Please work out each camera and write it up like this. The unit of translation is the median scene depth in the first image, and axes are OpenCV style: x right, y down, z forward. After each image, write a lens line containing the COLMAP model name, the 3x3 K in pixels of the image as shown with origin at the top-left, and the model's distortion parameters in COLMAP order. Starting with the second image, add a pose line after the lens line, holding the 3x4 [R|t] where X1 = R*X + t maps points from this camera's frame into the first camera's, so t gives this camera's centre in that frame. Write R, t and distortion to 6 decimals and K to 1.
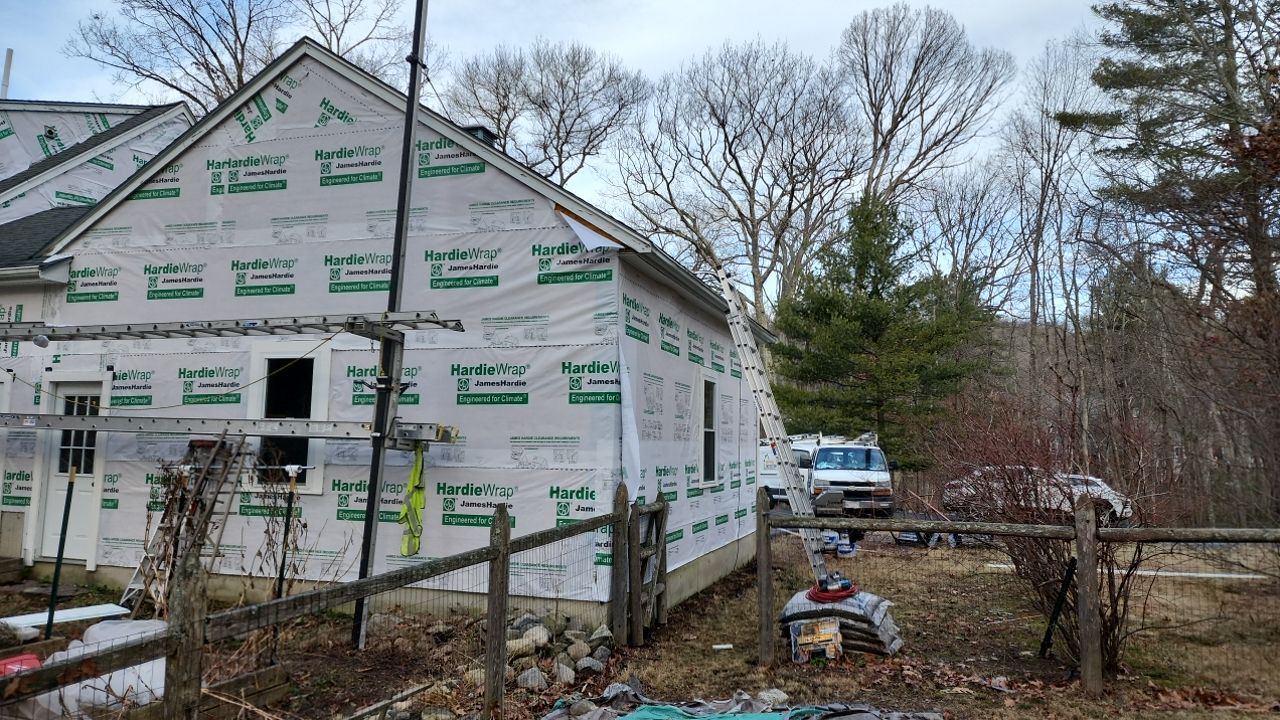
lens RADIAL K [[839.5, 0, 635.5], [0, 839.5, 369.8], [0, 0, 1]] dist [0.101870, -0.090881]
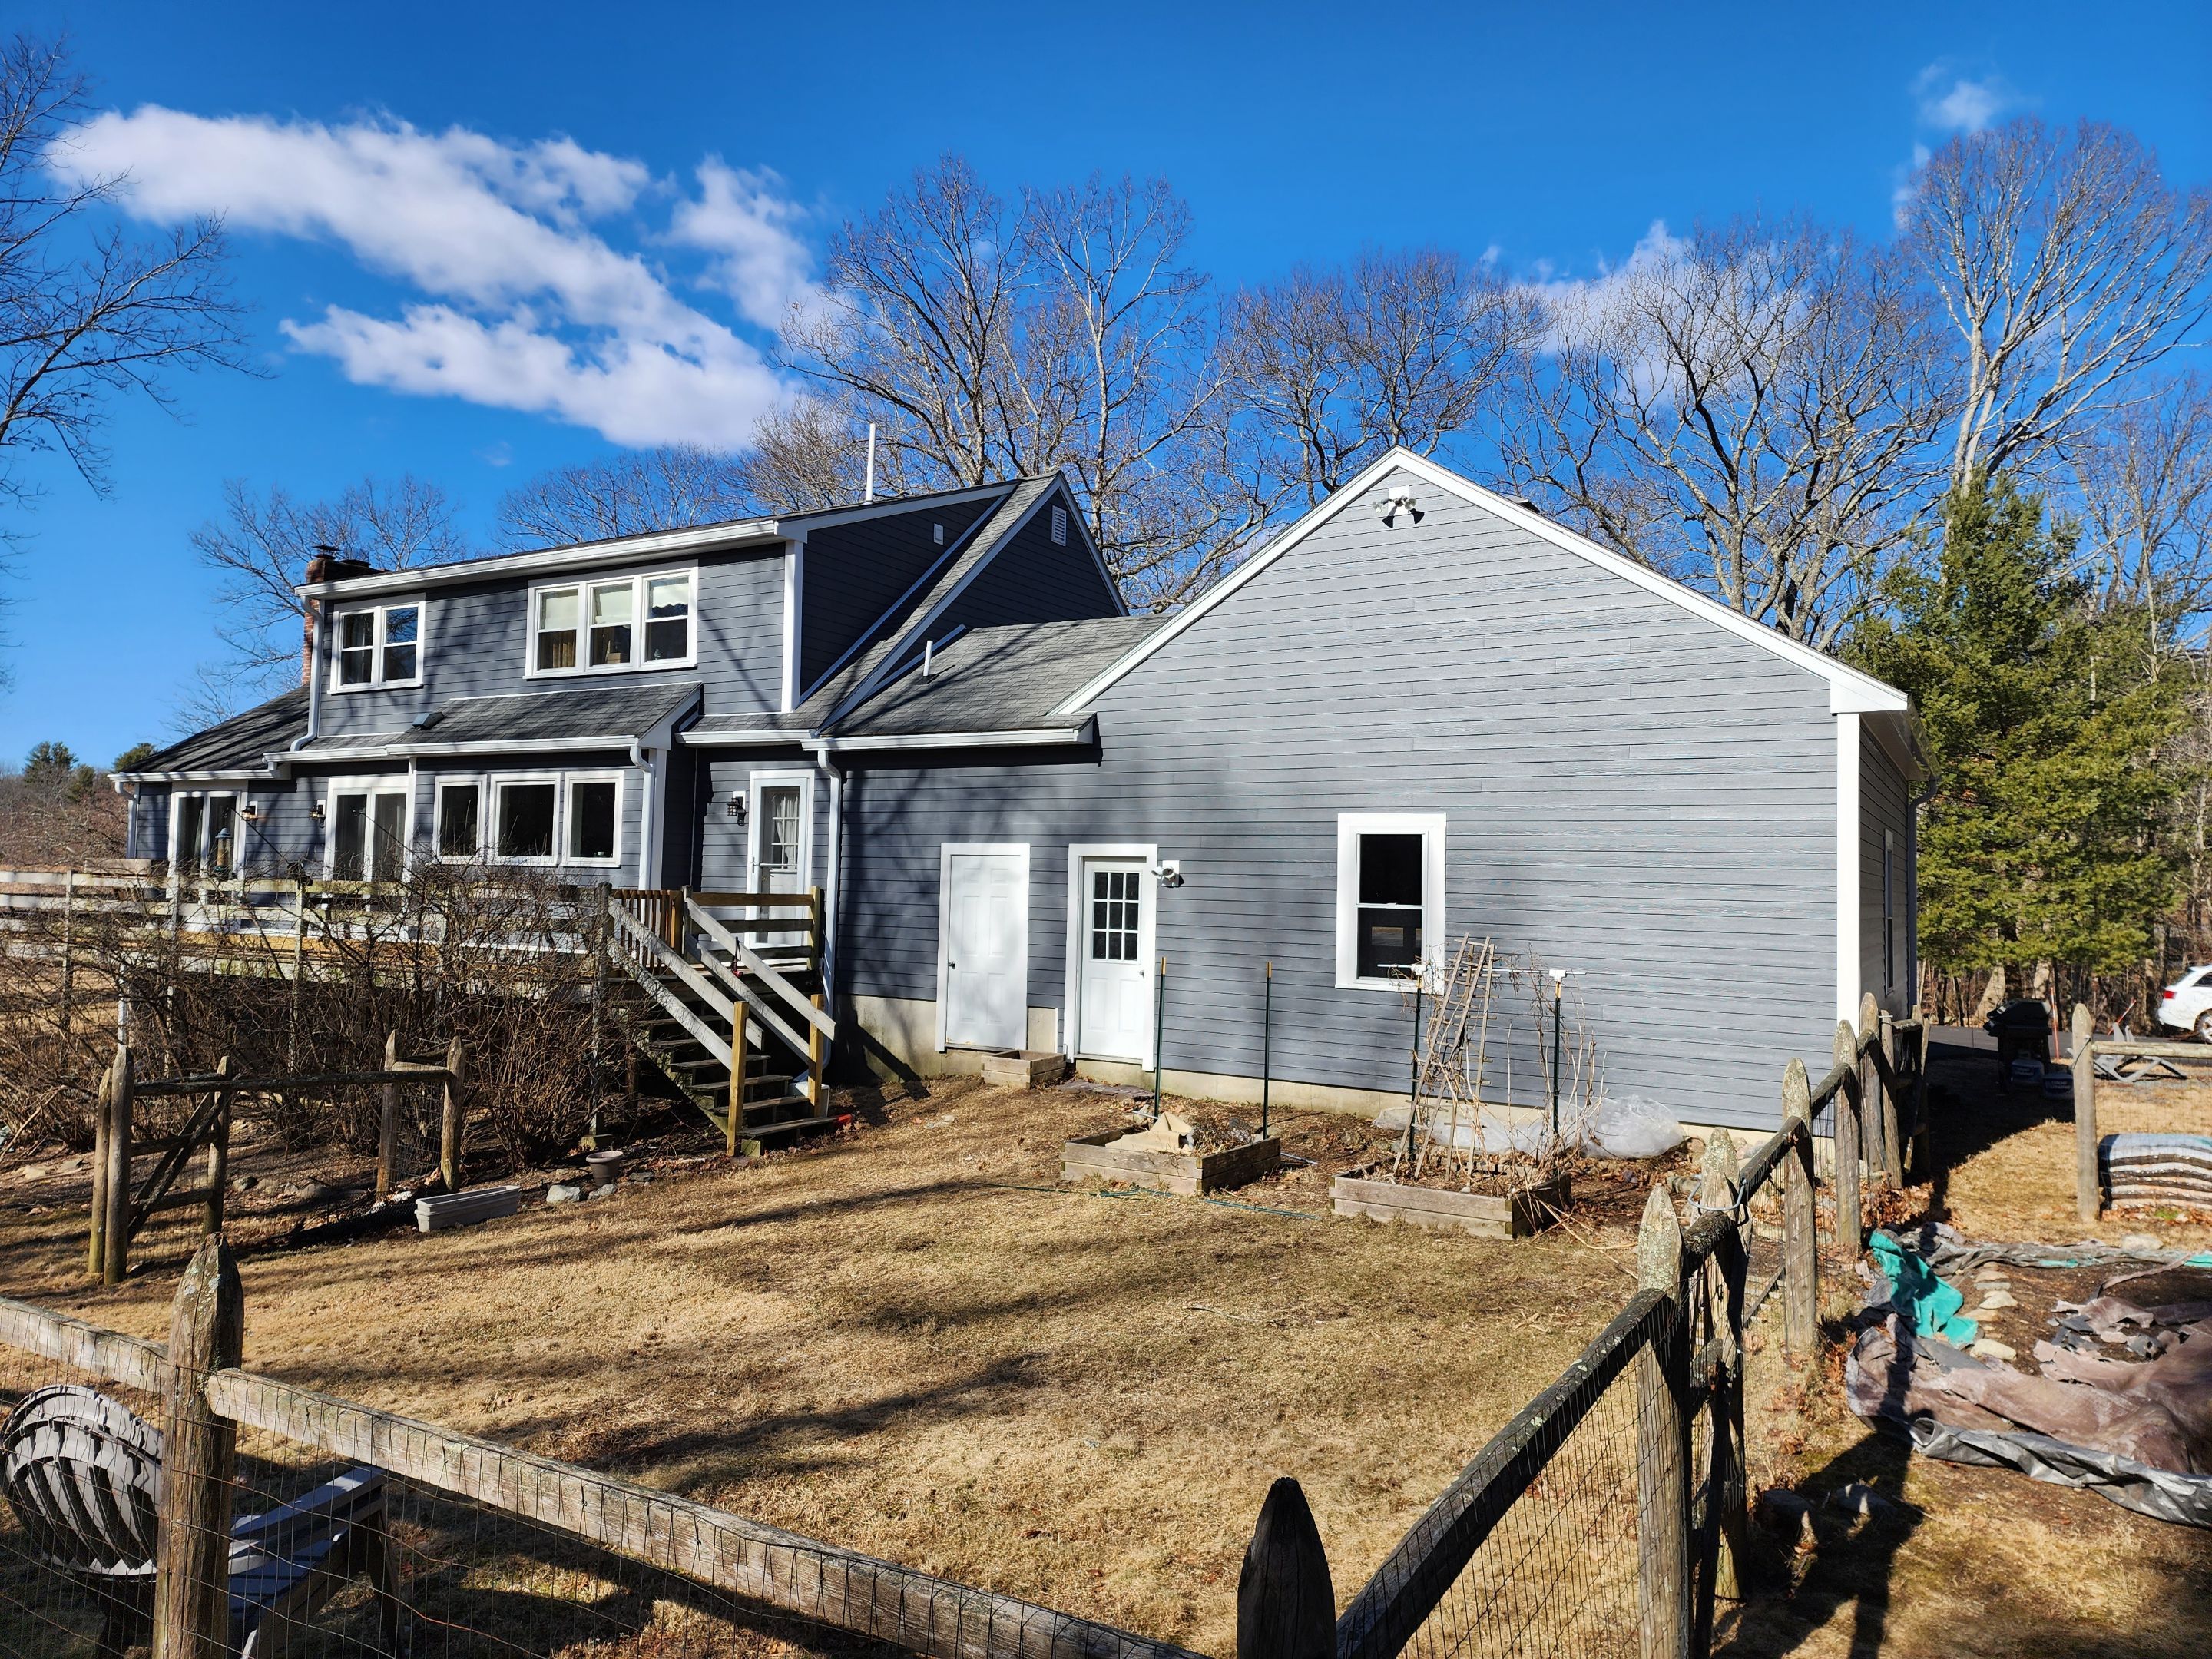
lens RADIAL K [[1445.3, 0, 1094.3], [0, 1445.3, 835.1], [0, 0, 1]] dist [0.116870, -0.113832]
pose [[0.975131, -0.002757, -0.221614, -0.253957], [0.012883, 0.998937, 0.044257, -0.055237], [0.221256, -0.046011, 0.974130, -0.327417]]
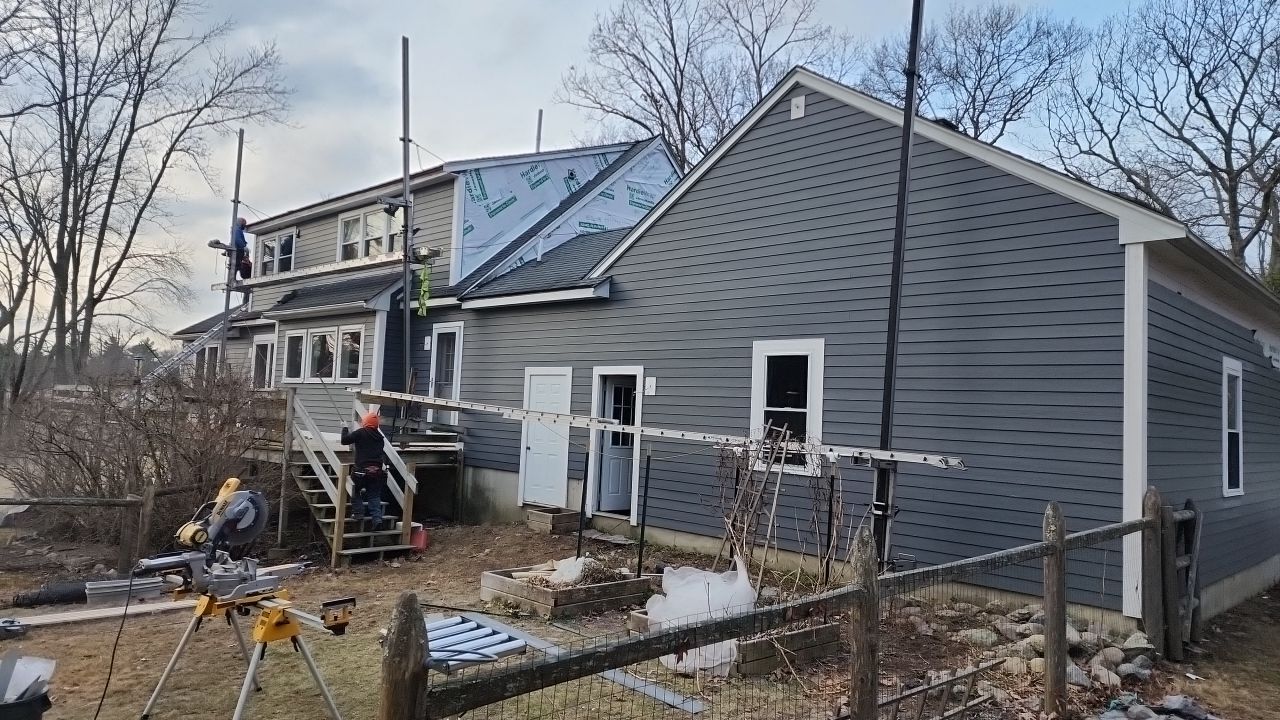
lens RADIAL K [[839.1, 0, 626.8], [0, 839.1, 361.2], [0, 0, 1]] dist [0.089752, -0.074061]
pose [[0.897307, -0.004453, -0.441384, -0.076305], [0.008469, 0.999939, 0.007129, -0.012753], [0.441326, -0.010135, 0.897290, -0.079595]]
